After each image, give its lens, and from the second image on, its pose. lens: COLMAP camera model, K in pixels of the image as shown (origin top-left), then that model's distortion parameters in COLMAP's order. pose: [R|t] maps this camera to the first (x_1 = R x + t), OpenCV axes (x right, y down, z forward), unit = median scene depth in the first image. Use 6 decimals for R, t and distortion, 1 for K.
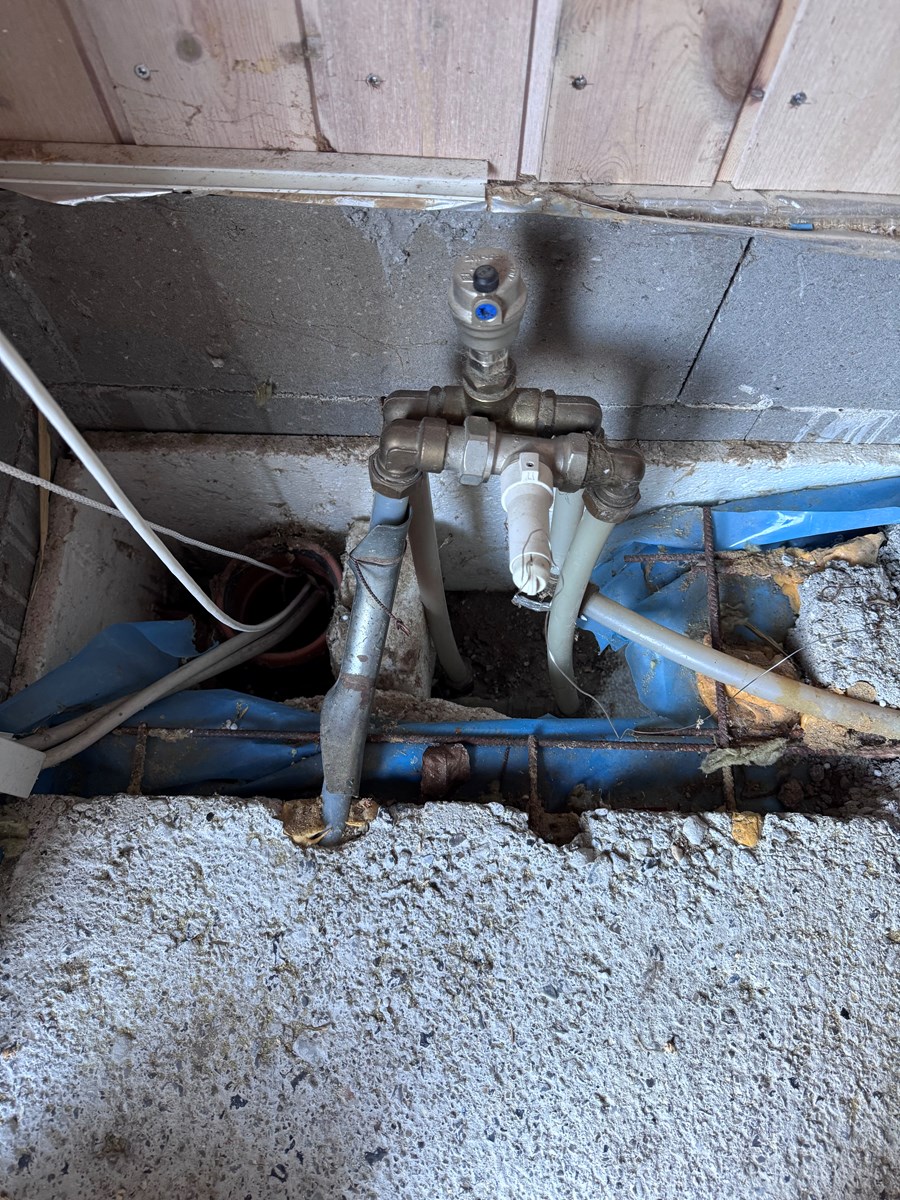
lens RADIAL K [[862.8, 0, 450.3], [0, 862.8, 600.2], [0, 0, 1]] dist [0.007573, -0.017241]
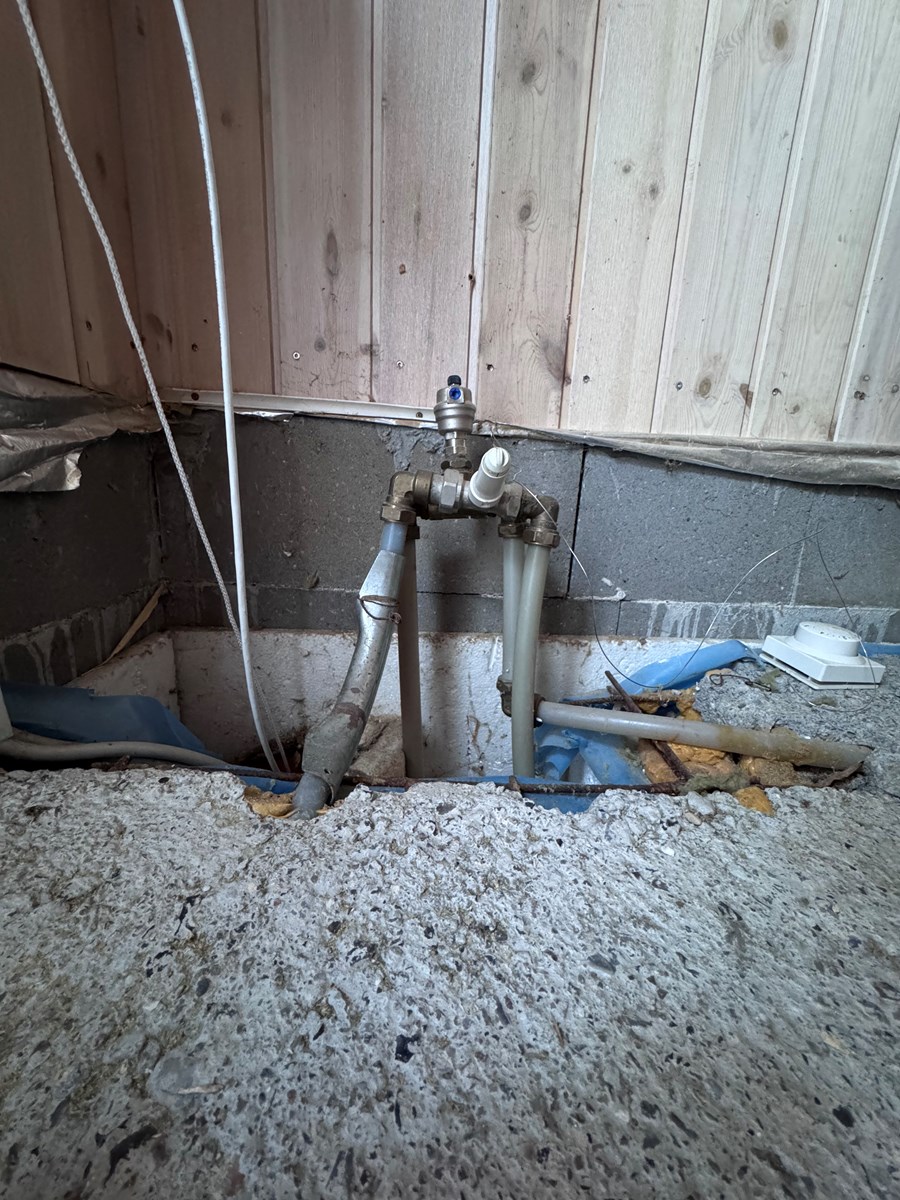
lens RADIAL K [[480.5, 0, 450.7], [0, 480.5, 600.3], [0, 0, 1]] dist [-0.006497, 0.001740]
pose [[0.997243, 0.018075, 0.071975, -0.026547], [0.048473, 0.575744, -0.816192, 0.582215], [-0.056192, 0.817430, 0.573280, 0.578991]]
